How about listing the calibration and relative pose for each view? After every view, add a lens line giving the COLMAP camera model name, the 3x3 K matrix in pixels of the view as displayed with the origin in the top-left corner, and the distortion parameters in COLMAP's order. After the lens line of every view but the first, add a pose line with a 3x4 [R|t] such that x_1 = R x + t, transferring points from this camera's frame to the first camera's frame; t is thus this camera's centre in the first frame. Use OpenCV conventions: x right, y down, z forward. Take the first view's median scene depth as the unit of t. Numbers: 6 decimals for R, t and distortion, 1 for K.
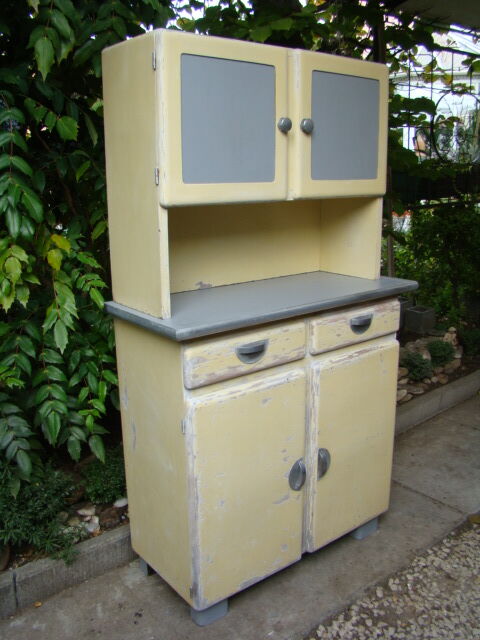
lens RADIAL K [[606.0, 0, 238.2], [0, 606.0, 318.1], [0, 0, 1]] dist [-0.129091, 0.000000]
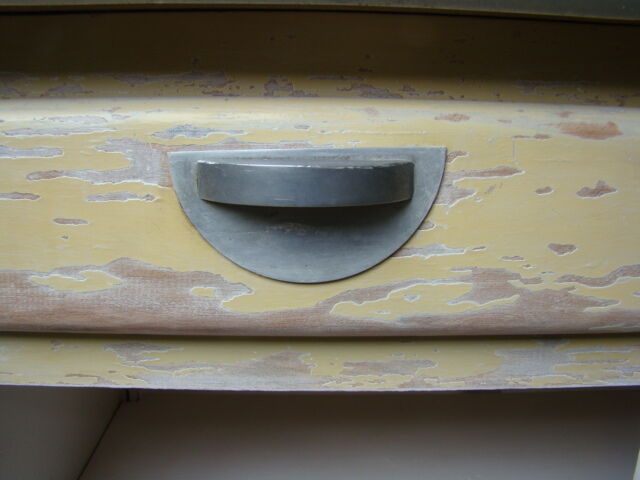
lens RADIAL K [[606.0, 0, 317.3], [0, 606.0, 244.5], [0, 0, 1]] dist [-0.129091, 0.000000]
pose [[0.794845, 0.176629, -0.580537, 0.106123], [-0.169452, 0.983248, 0.067148, 0.047423], [0.582672, 0.045001, 0.811460, 0.774477]]
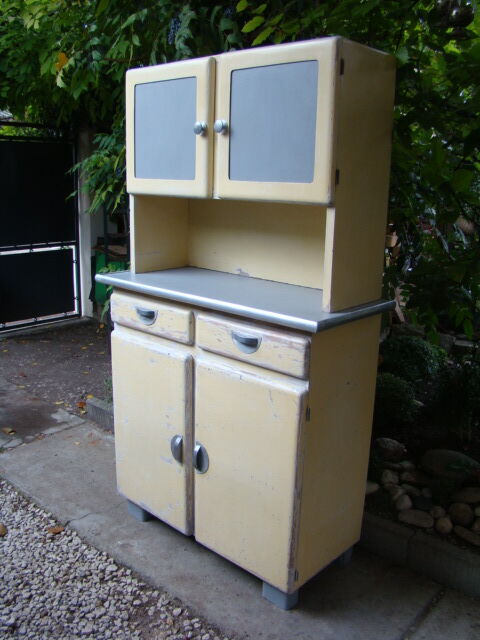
lens RADIAL K [[606.0, 0, 239.1], [0, 606.0, 319.8], [0, 0, 1]] dist [-0.129091, 0.000000]
pose [[0.150036, 0.249917, -0.956572, 1.096386], [-0.259305, 0.943601, 0.205857, -0.212299], [0.954070, 0.217158, 0.206379, 0.823427]]
